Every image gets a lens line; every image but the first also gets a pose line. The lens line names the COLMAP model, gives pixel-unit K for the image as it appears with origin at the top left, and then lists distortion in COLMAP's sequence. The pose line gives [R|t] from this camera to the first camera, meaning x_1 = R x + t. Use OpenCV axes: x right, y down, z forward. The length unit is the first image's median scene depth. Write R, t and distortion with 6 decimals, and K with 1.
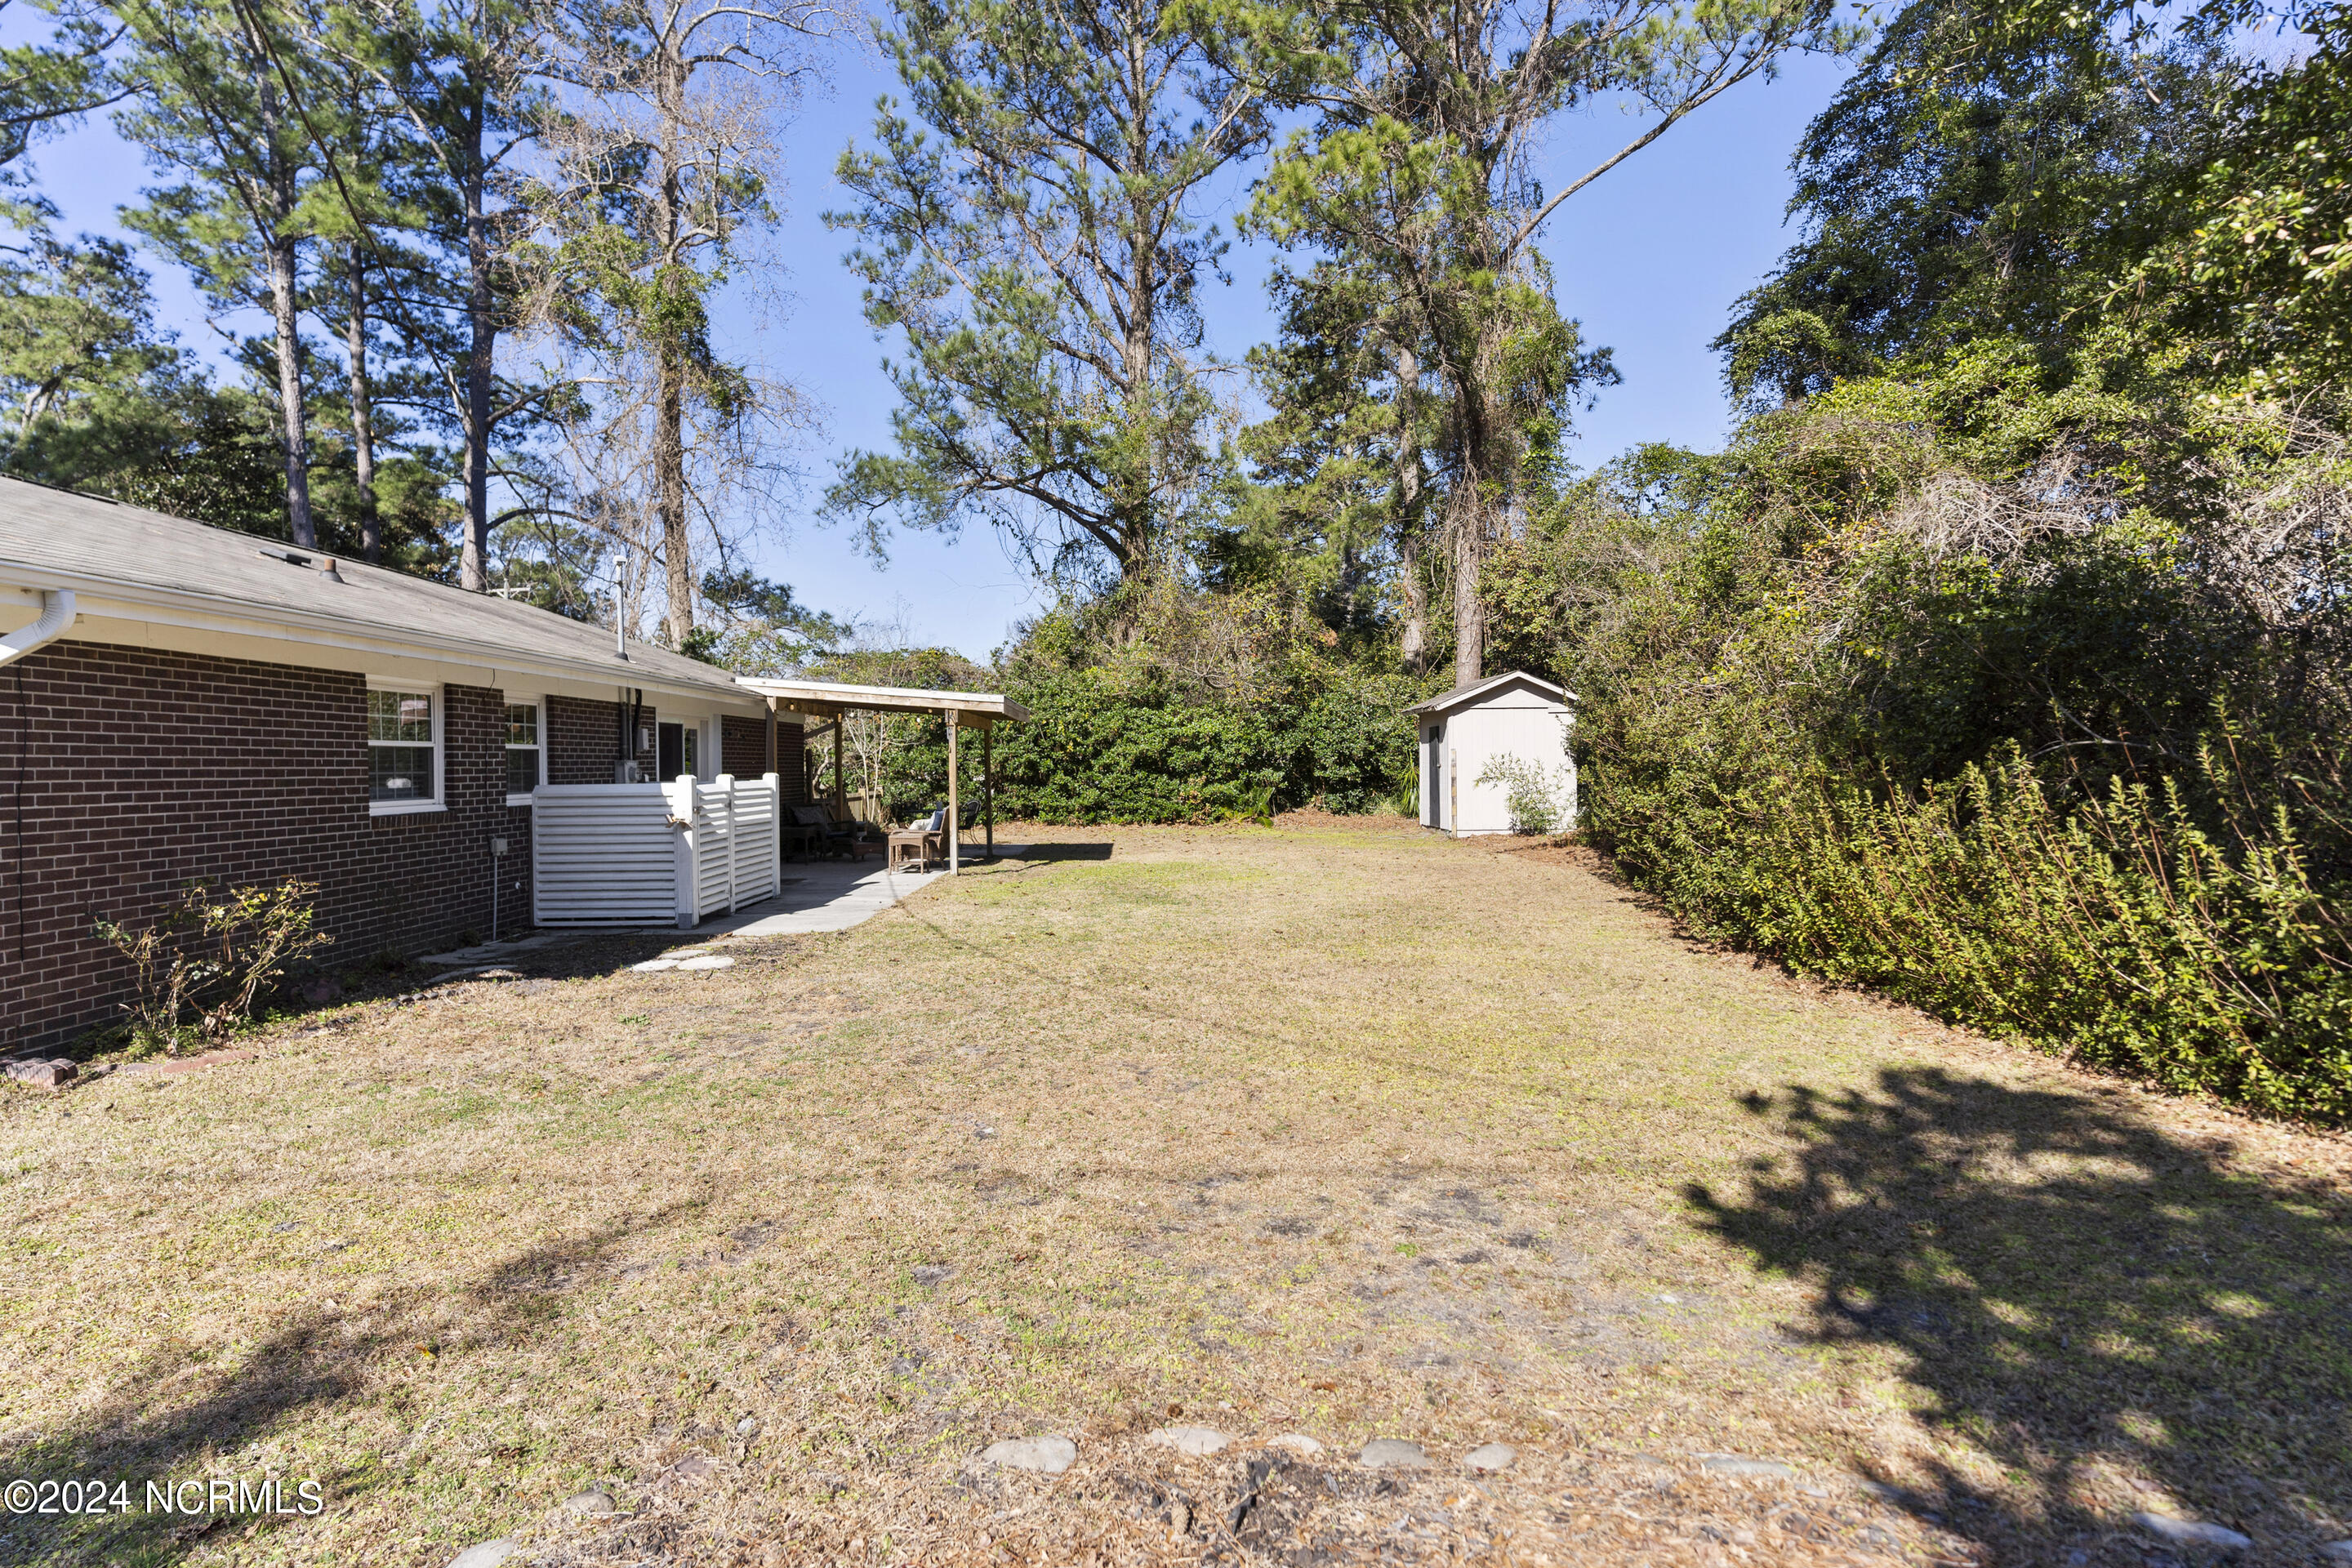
lens RADIAL K [[1258.6, 0, 1173.2], [0, 1258.6, 785.3], [0, 0, 1]] dist [0.004944, 0.001988]
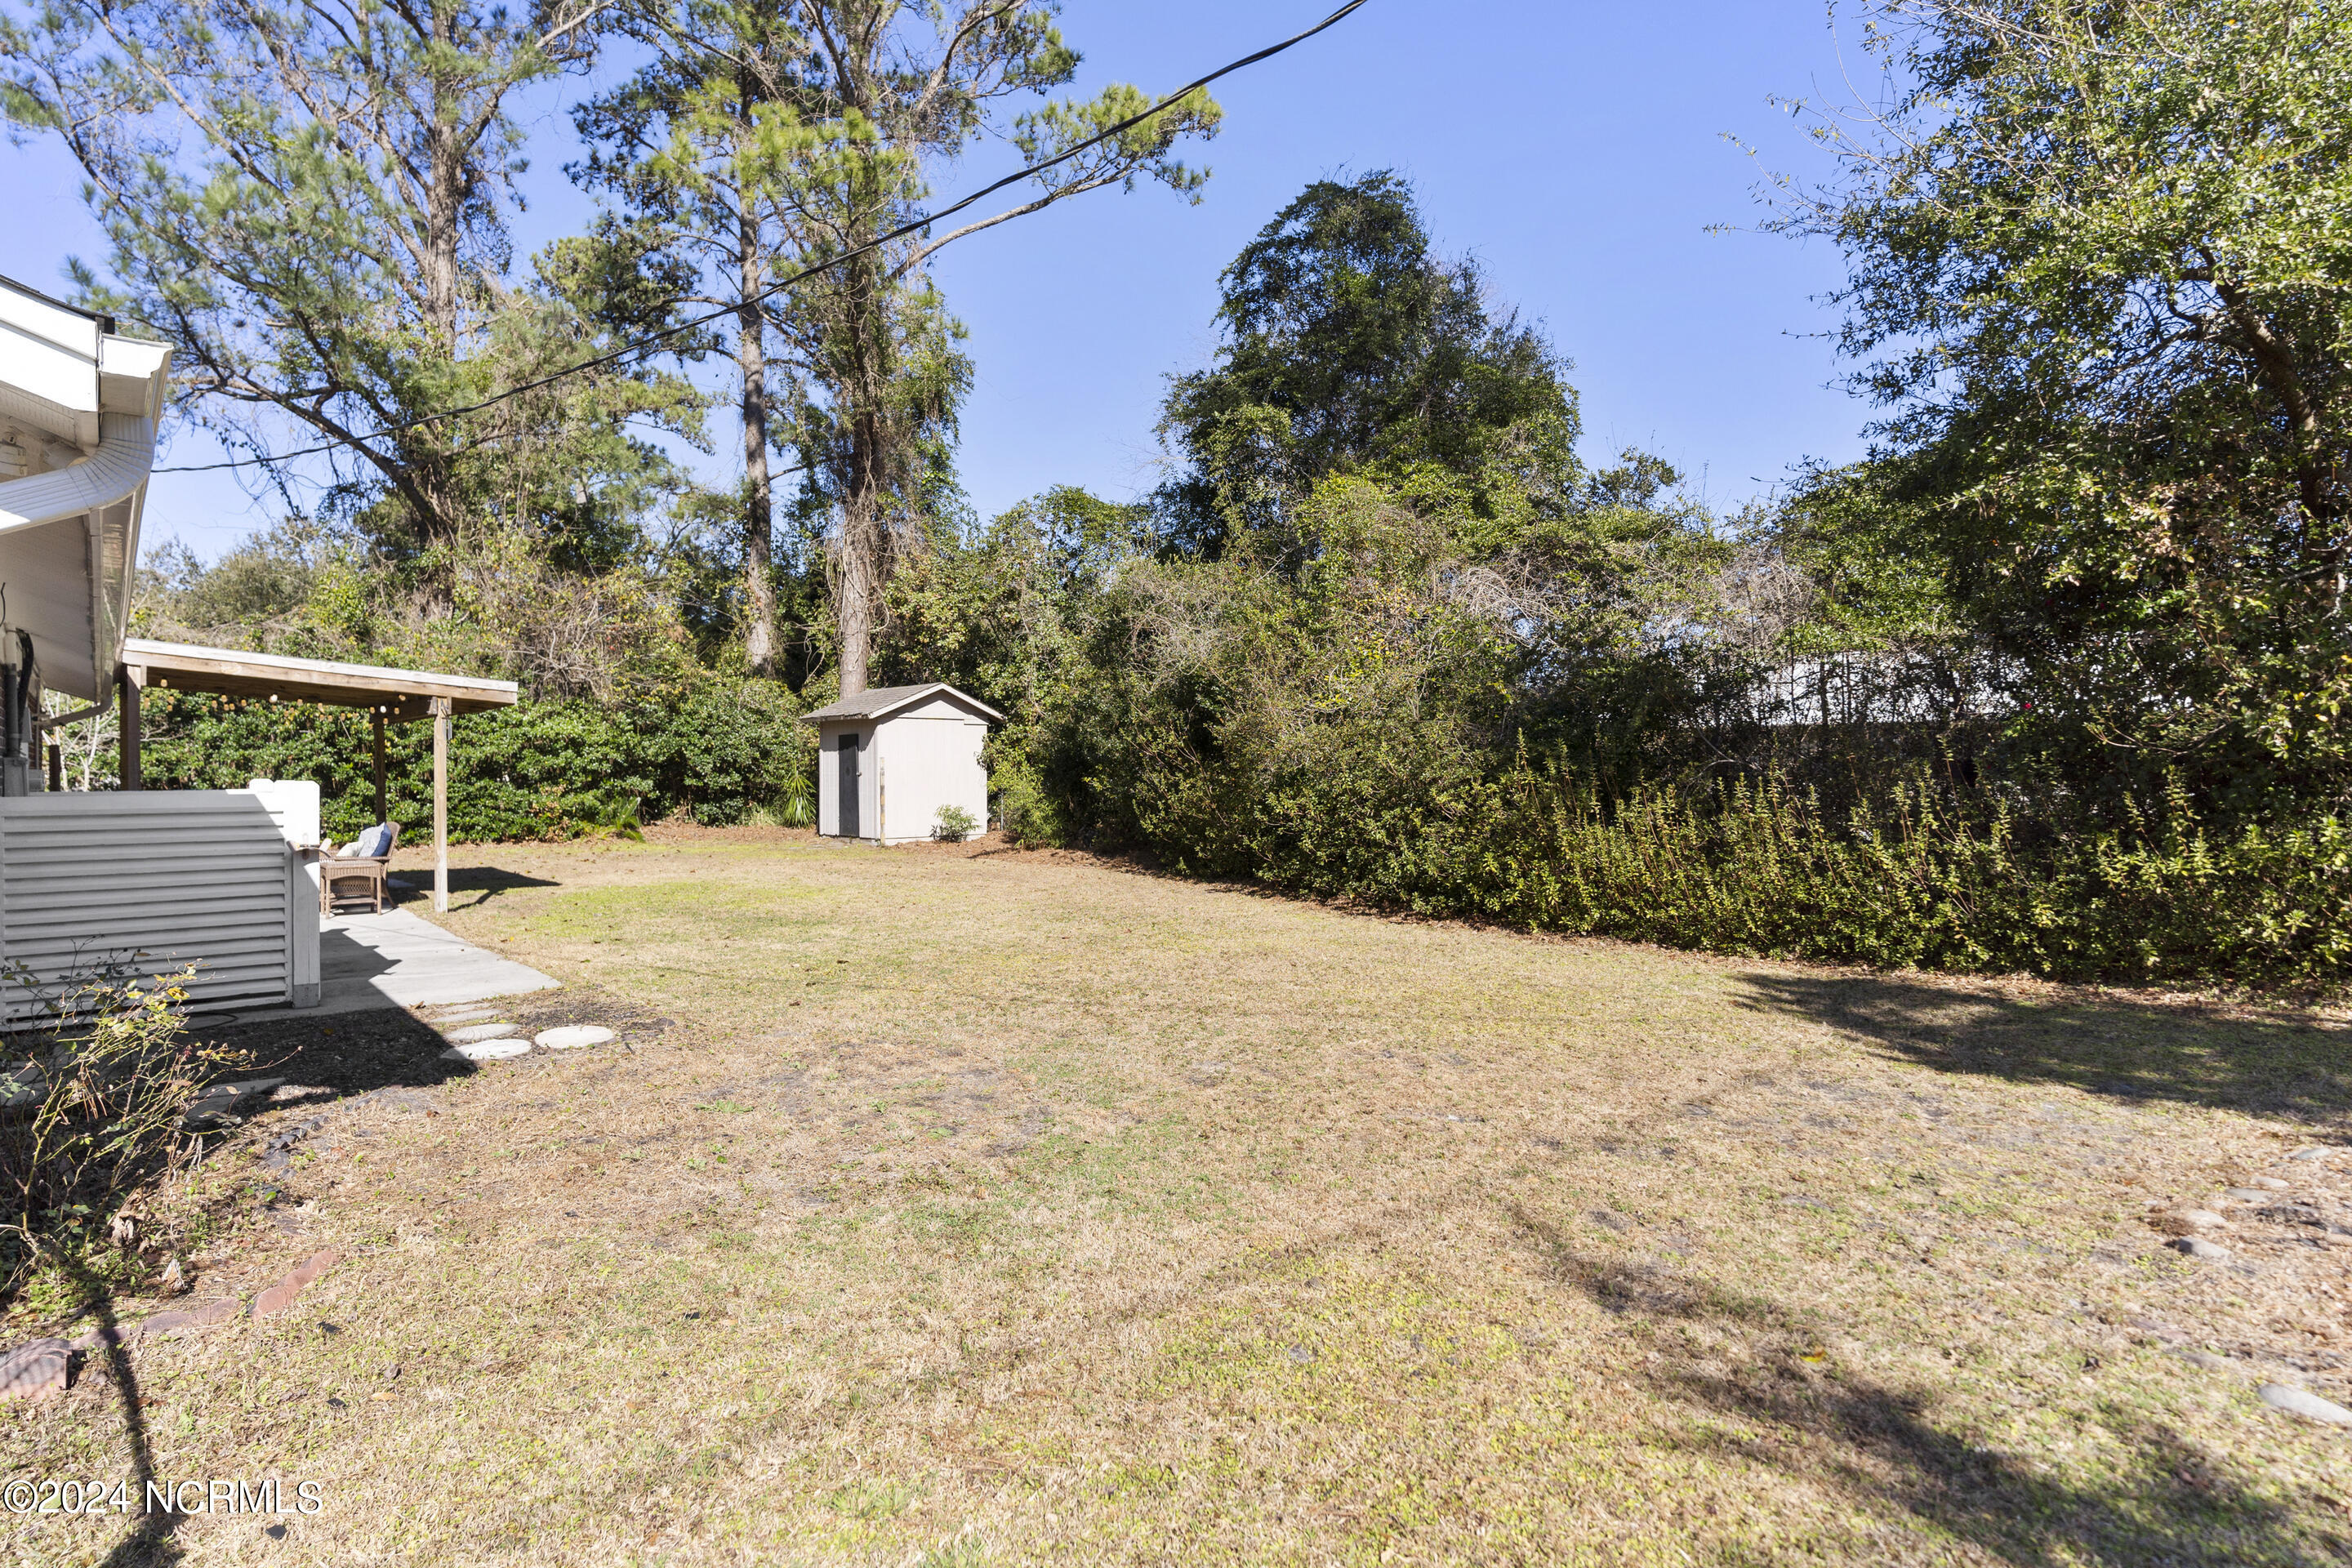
lens RADIAL K [[1258.6, 0, 1172.8], [0, 1258.6, 788.4], [0, 0, 1]] dist [0.004944, 0.001988]
pose [[0.754049, -0.002197, 0.656814, -0.225863], [0.006015, 0.999976, -0.003561, 0.000607], [-0.656791, 0.006636, 0.754044, 0.081248]]
